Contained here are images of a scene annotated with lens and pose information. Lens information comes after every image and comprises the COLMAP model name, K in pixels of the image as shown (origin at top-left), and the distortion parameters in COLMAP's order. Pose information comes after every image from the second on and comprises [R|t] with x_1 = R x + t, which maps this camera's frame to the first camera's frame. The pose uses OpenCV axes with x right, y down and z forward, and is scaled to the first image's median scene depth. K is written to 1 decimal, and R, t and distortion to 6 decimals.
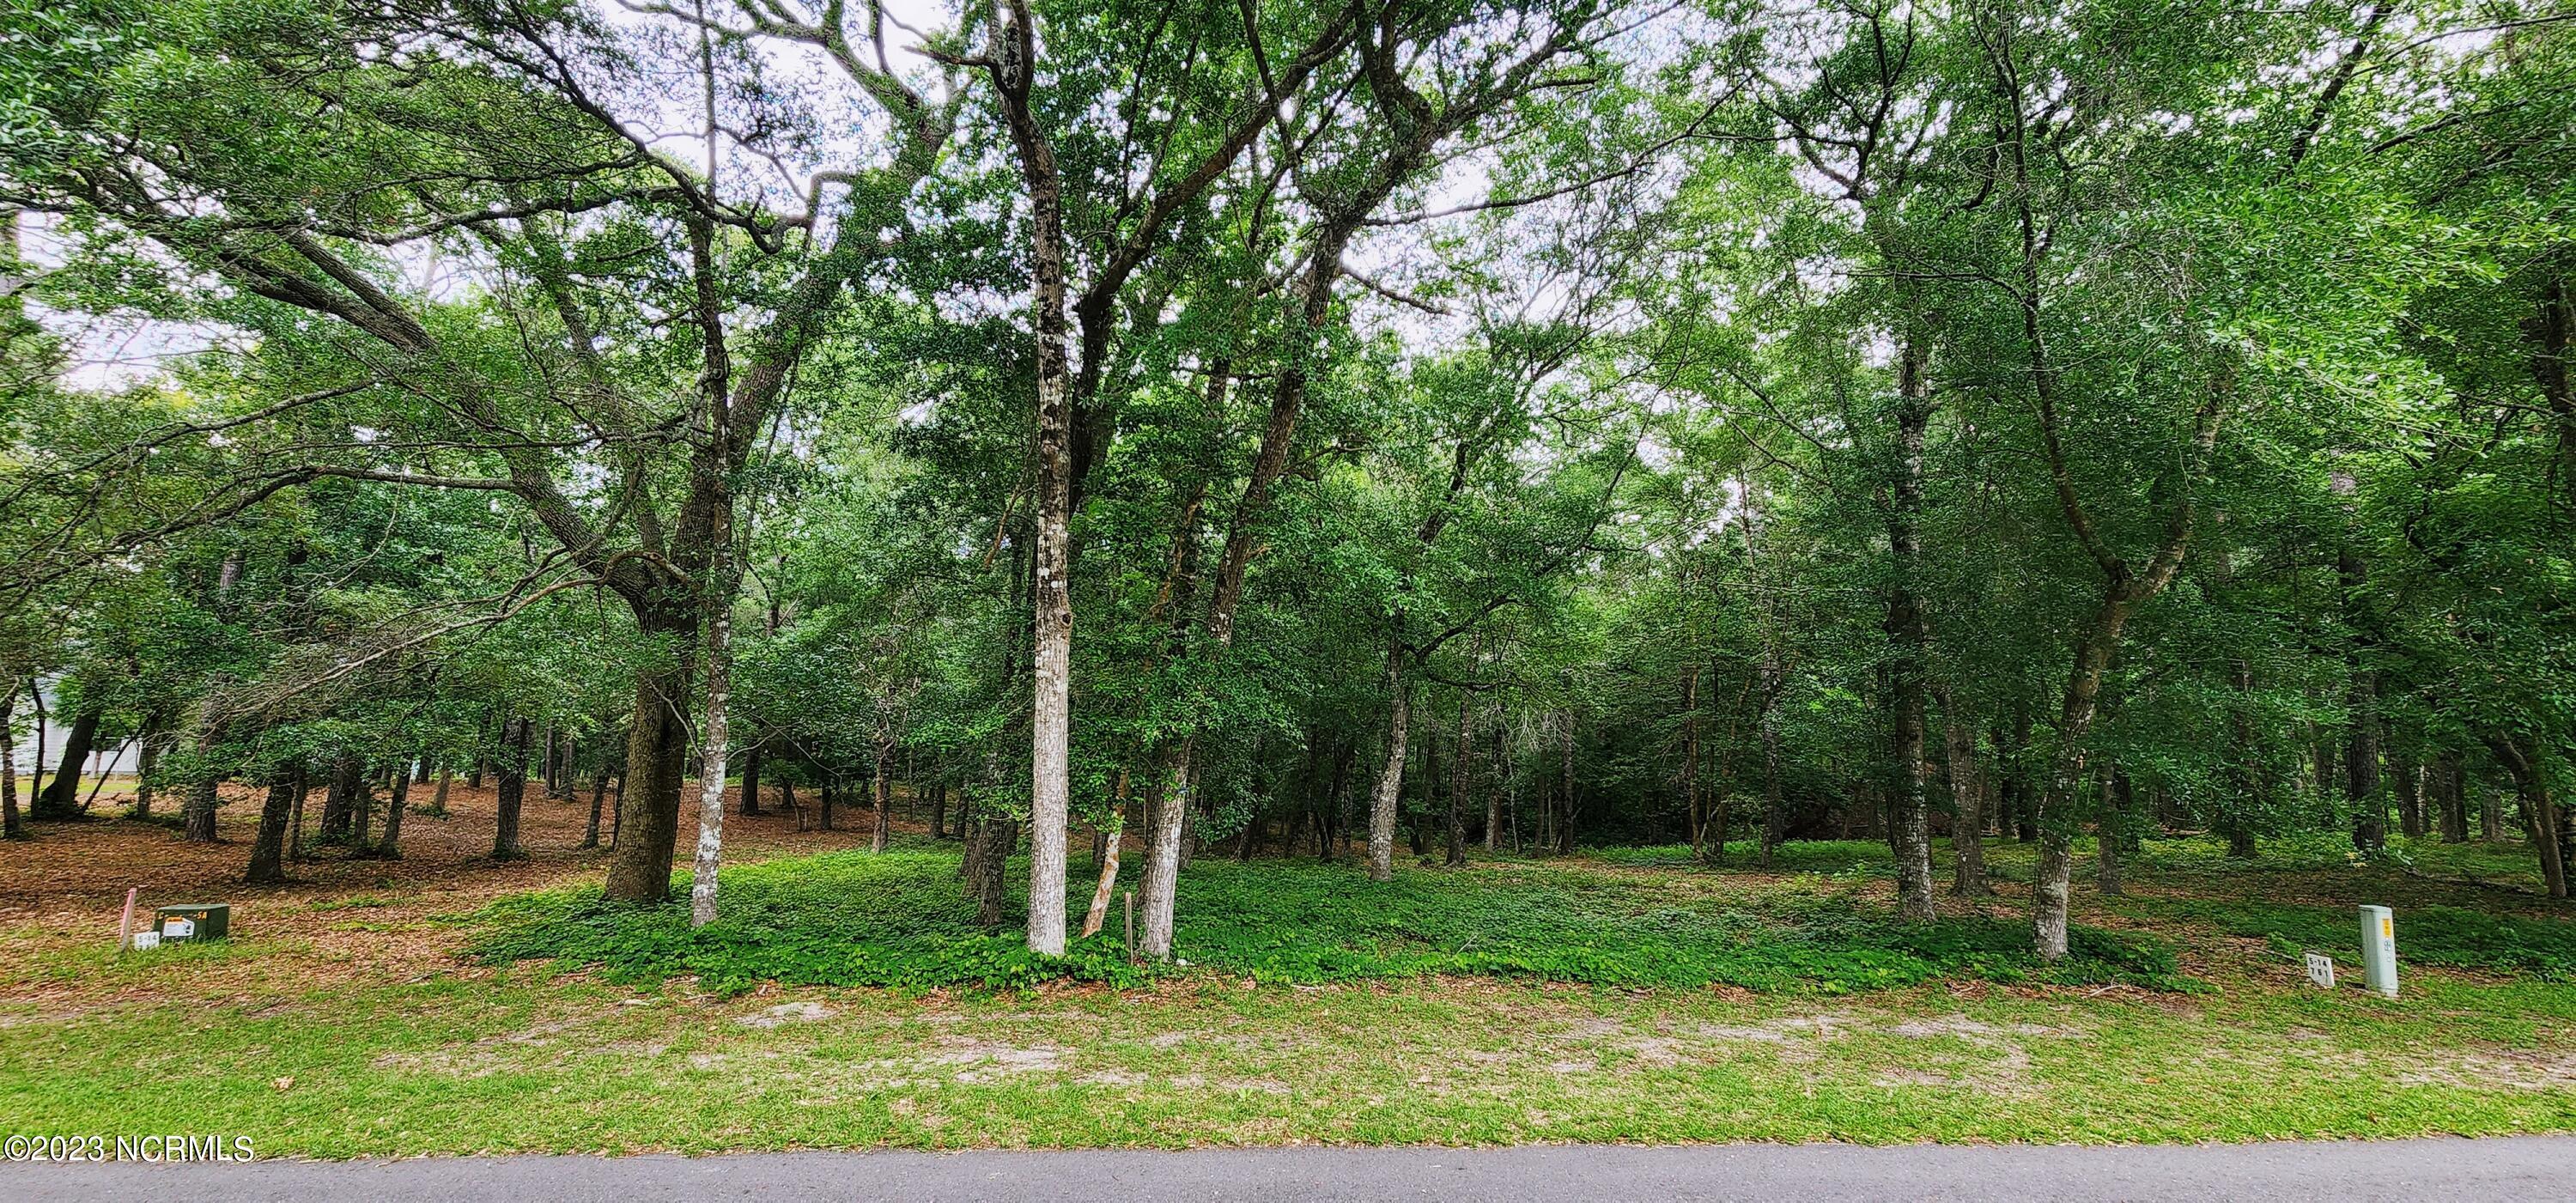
lens RADIAL K [[1060.9, 0, 1288.0], [0, 1060.9, 601.5], [0, 0, 1]] dist [-0.001559, -0.000547]
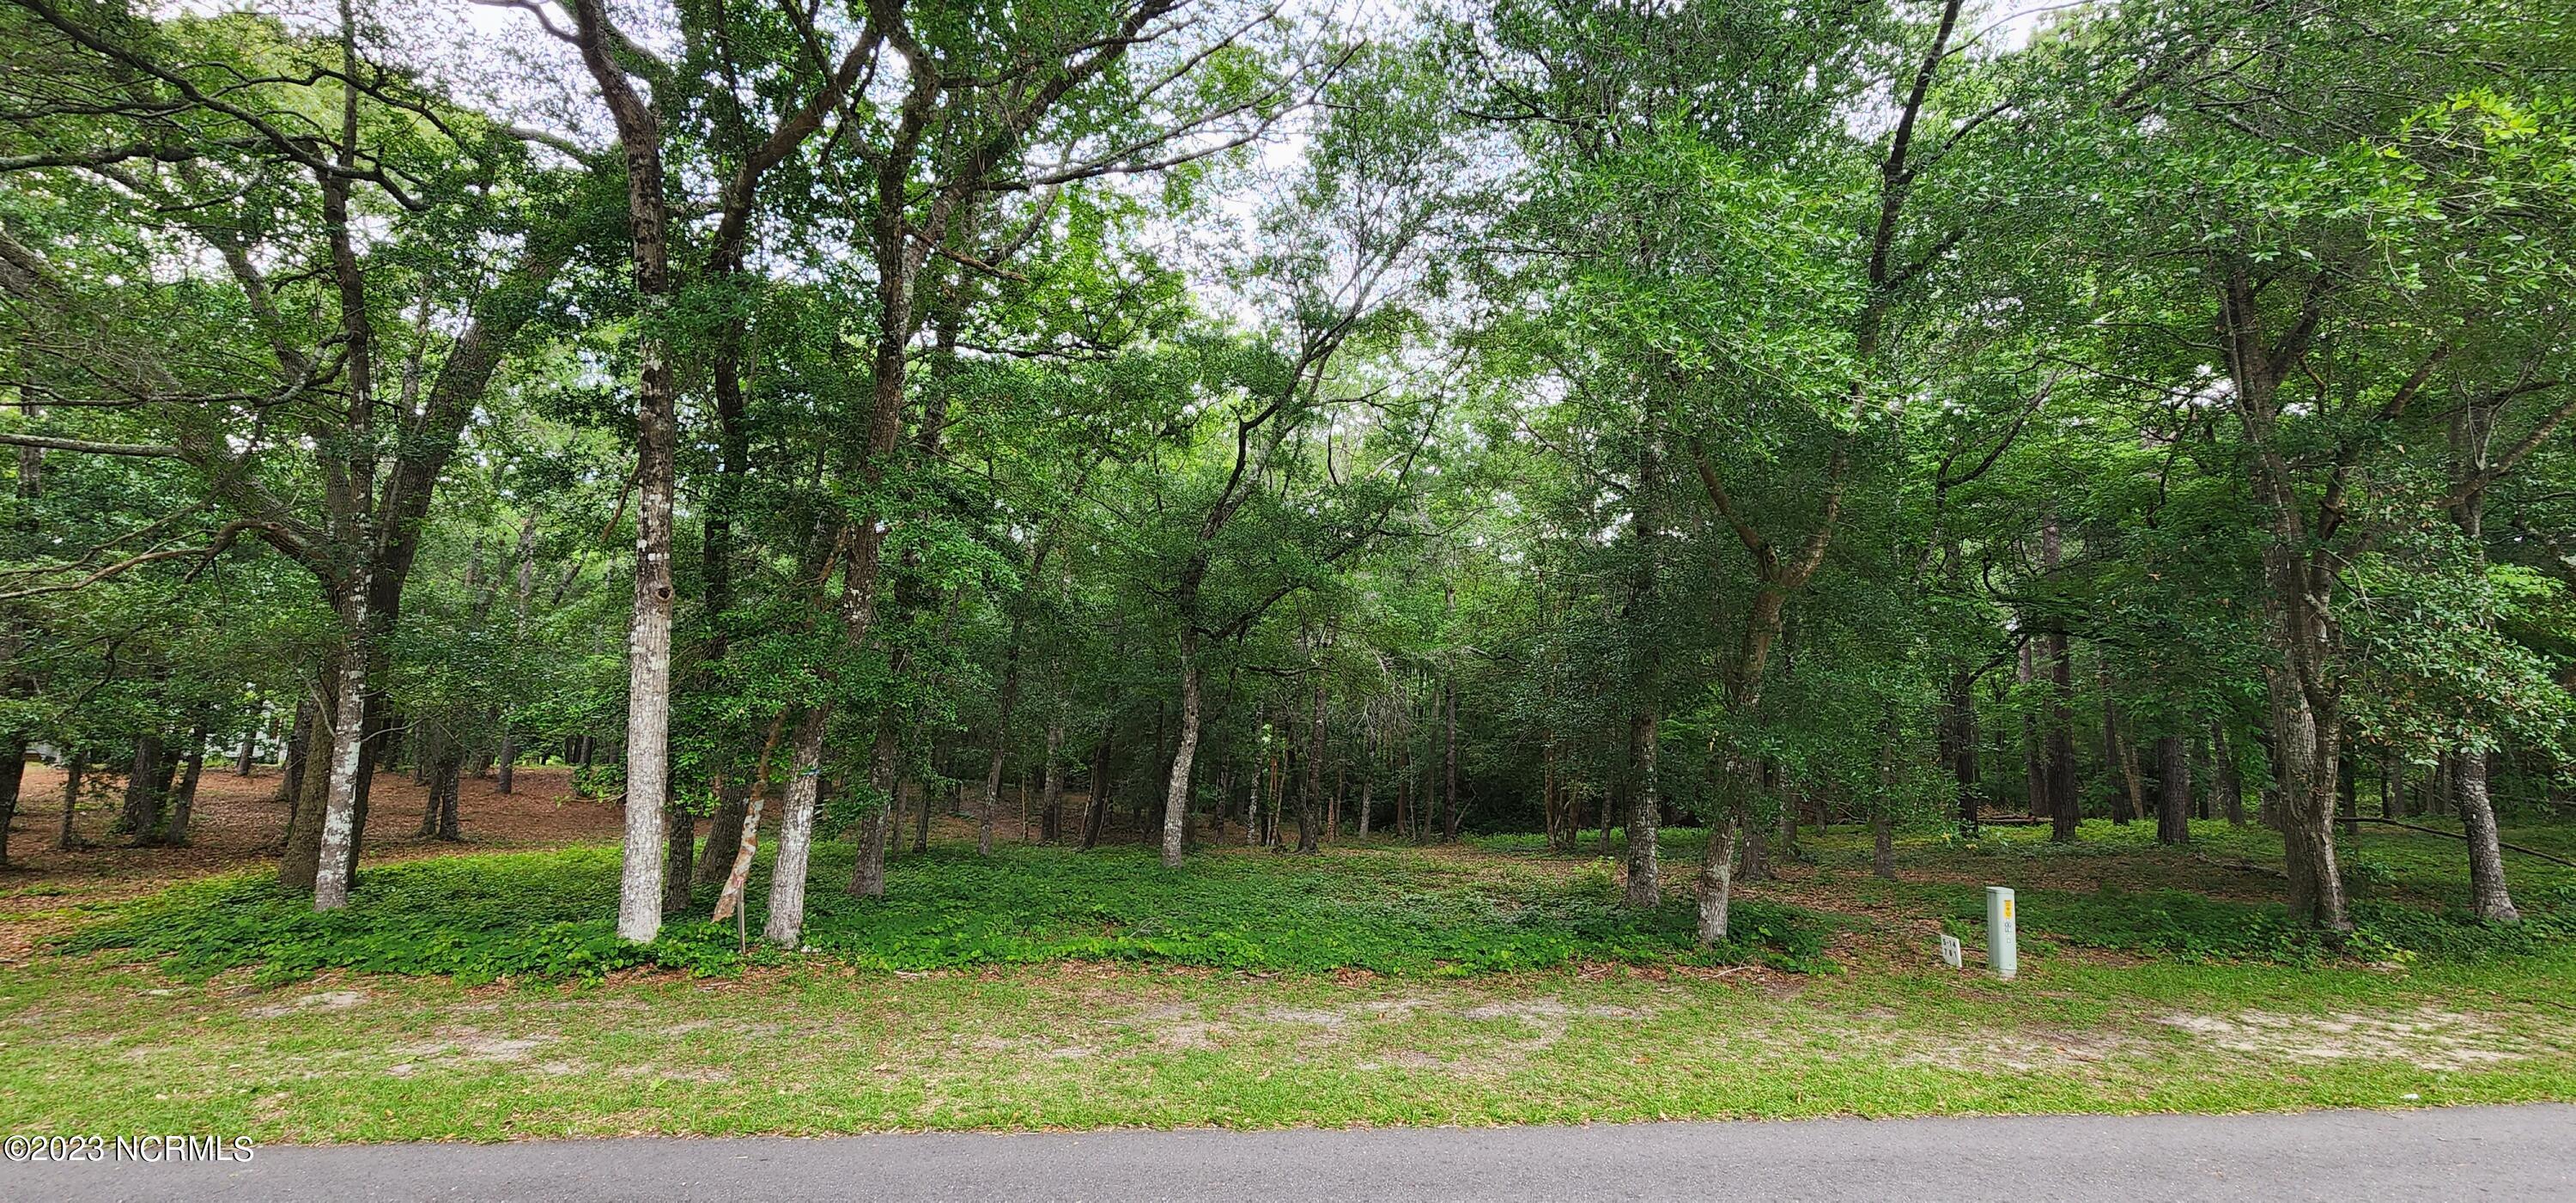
lens RADIAL K [[1073.7, 0, 1288.0], [0, 1073.7, 601.5], [0, 0, 1]] dist [-0.003408, -0.000055]
pose [[0.998983, 0.008398, 0.044296, 0.289277], [-0.008944, 0.999886, 0.012131, 0.006398], [-0.044189, -0.012514, 0.998945, 0.003652]]
